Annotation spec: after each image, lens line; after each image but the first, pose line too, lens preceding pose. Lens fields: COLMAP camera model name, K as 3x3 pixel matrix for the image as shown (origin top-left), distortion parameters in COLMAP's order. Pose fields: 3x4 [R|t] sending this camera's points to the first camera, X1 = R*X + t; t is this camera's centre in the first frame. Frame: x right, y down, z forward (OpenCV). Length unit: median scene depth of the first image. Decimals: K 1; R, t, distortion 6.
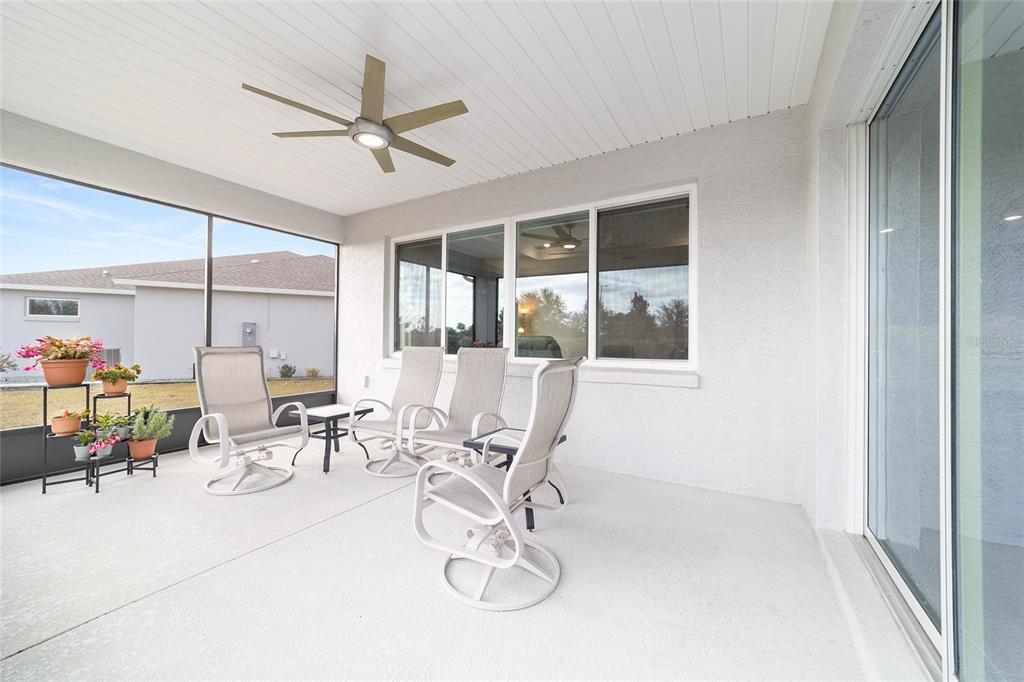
lens RADIAL K [[392.5, 0, 512.2], [0, 392.5, 335.9], [0, 0, 1]] dist [-0.018851, 0.010079]
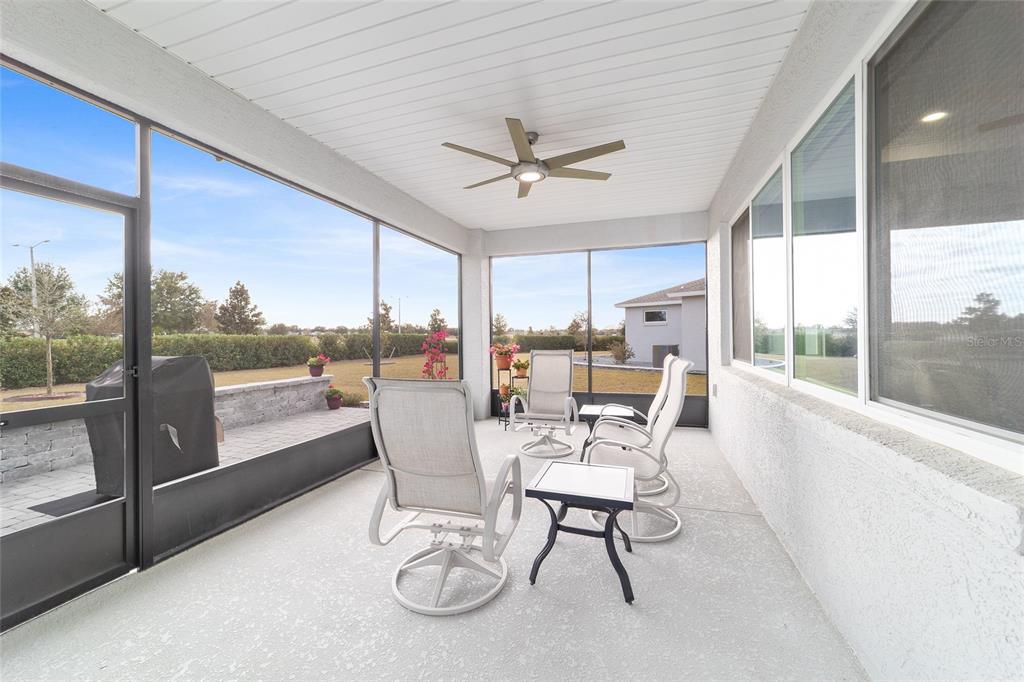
lens RADIAL K [[392.5, 0, 512.2], [0, 392.5, 335.9], [0, 0, 1]] dist [-0.018851, 0.010079]
pose [[0.211921, -0.006609, -0.977264, 0.642780], [0.020731, 0.999783, -0.002266, -0.024845], [0.977067, -0.019780, 0.212012, 0.596685]]
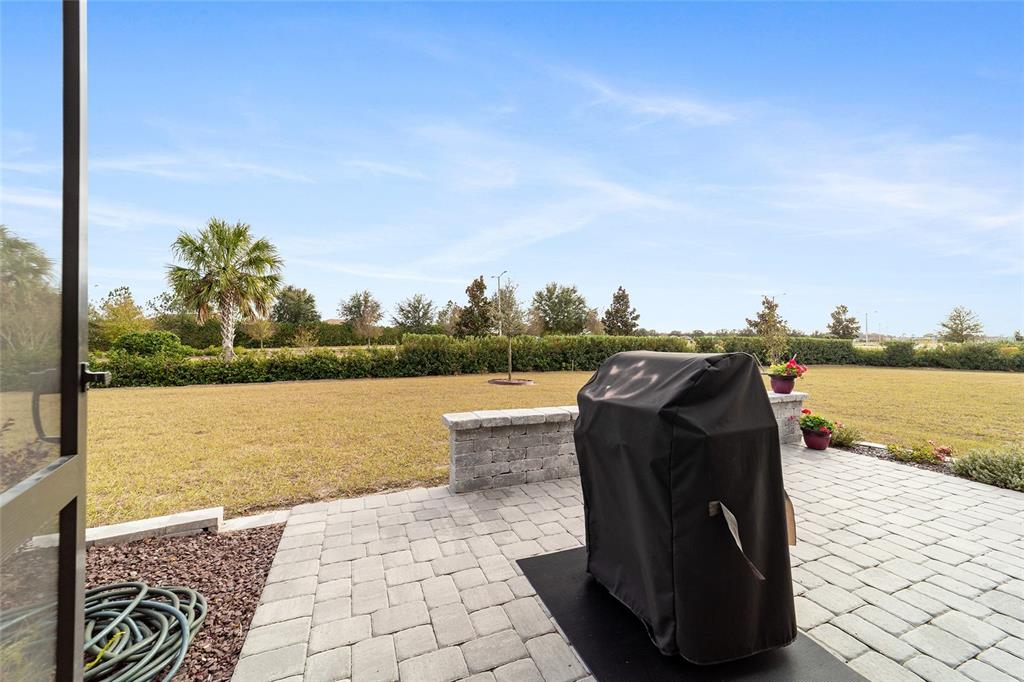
lens RADIAL K [[392.5, 0, 512.2], [0, 392.5, 335.9], [0, 0, 1]] dist [-0.018851, 0.010079]
pose [[-0.595044, -0.019025, -0.803468, 0.603488], [-0.003049, 0.999766, -0.021415, -0.023432], [0.803688, -0.010293, -0.594962, 0.561864]]
